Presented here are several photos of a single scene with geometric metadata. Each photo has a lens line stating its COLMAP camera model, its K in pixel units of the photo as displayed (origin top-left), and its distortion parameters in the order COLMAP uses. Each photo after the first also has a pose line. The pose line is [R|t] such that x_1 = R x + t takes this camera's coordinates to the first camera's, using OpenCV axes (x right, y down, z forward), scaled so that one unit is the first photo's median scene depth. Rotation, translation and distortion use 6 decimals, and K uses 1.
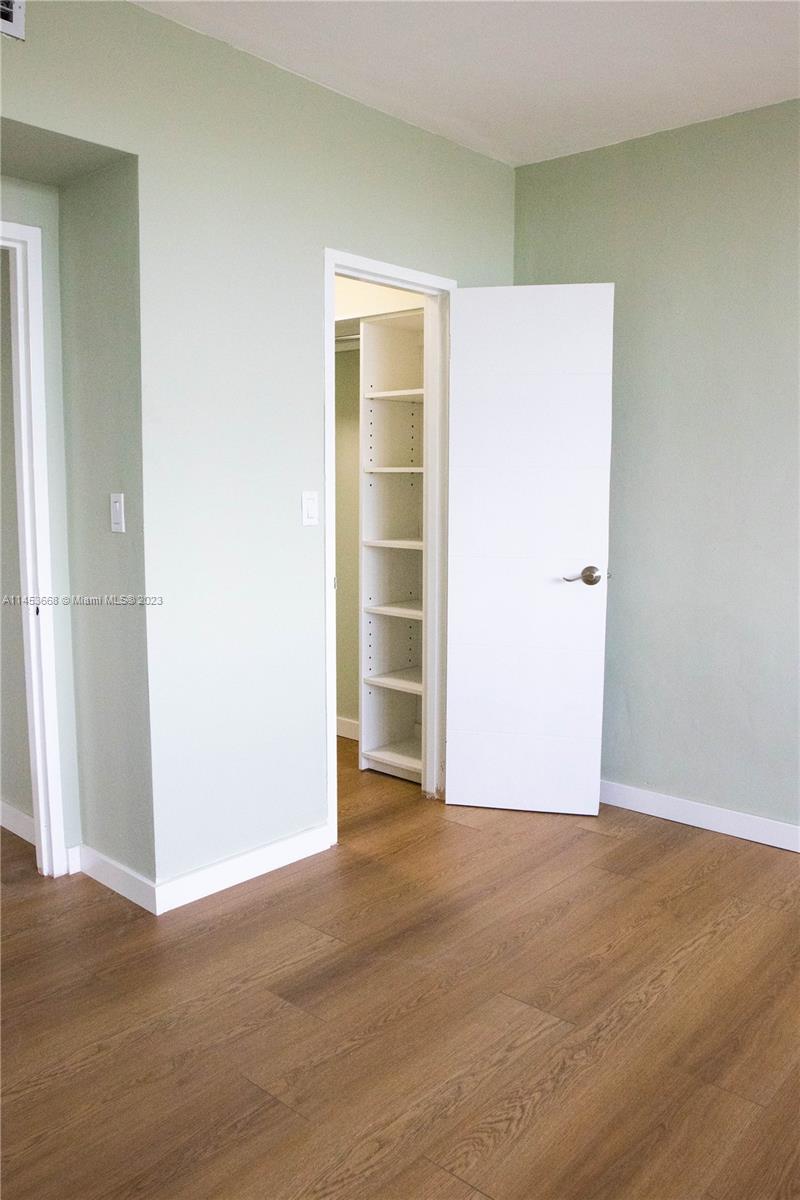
lens RADIAL K [[916.5, 0, 400.0], [0, 916.5, 600.0], [0, 0, 1]] dist [-0.120936, 0.069734]
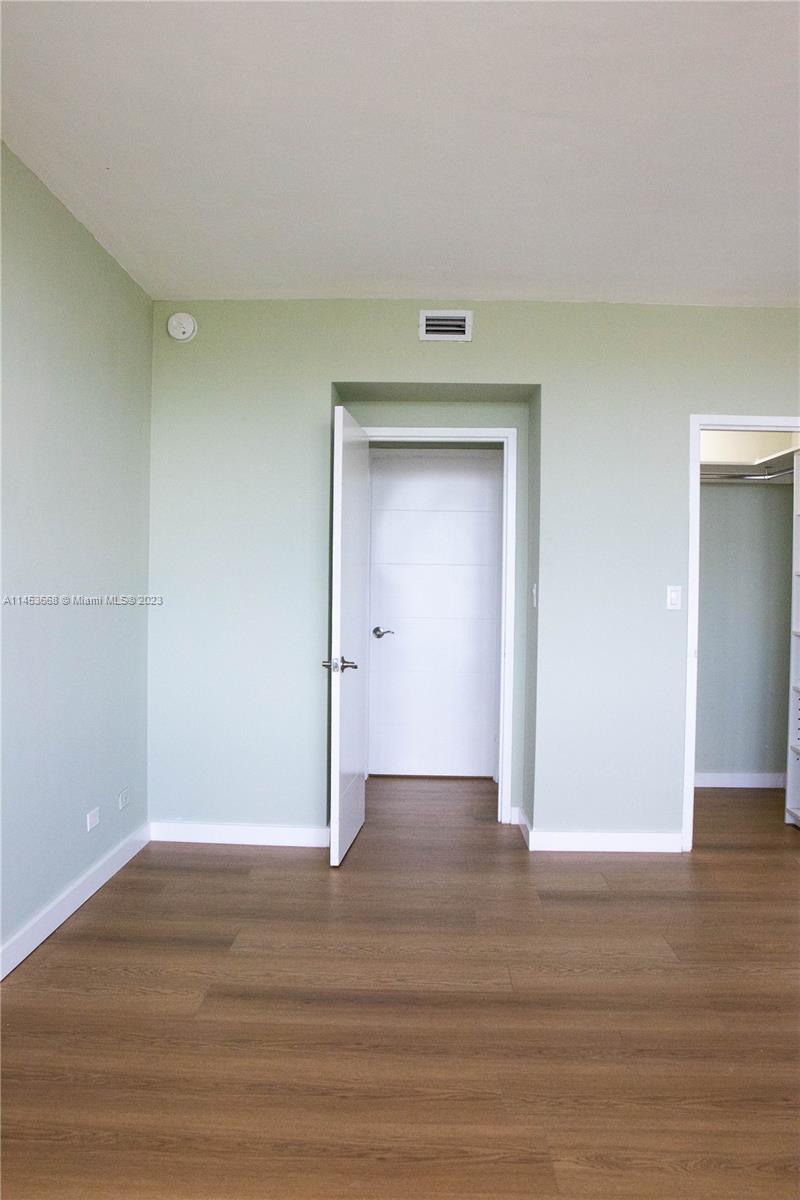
lens RADIAL K [[875.5, 0, 400.0], [0, 875.5, 600.0], [0, 0, 1]] dist [-0.106286, 0.058520]
pose [[0.648139, 0.016459, -0.761344, 0.647929], [-0.111453, 0.991051, -0.073456, 0.049046], [0.753322, 0.132464, 0.644173, -0.179778]]
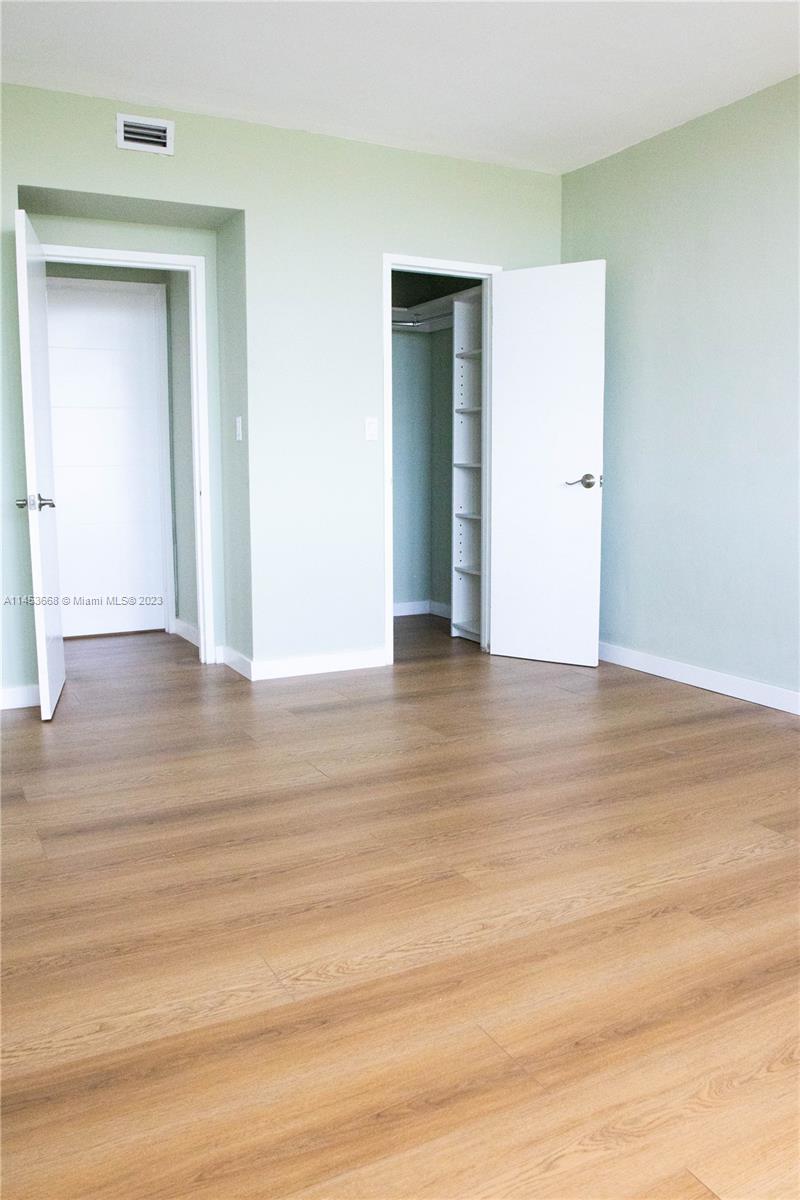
lens RADIAL K [[916.5, 0, 400.0], [0, 916.5, 600.0], [0, 0, 1]] dist [-0.120936, 0.069734]
pose [[0.937063, 0.044083, -0.346366, 0.475206], [-0.038580, 0.998996, 0.022769, 0.143586], [0.347022, -0.007973, 0.937823, -0.384168]]
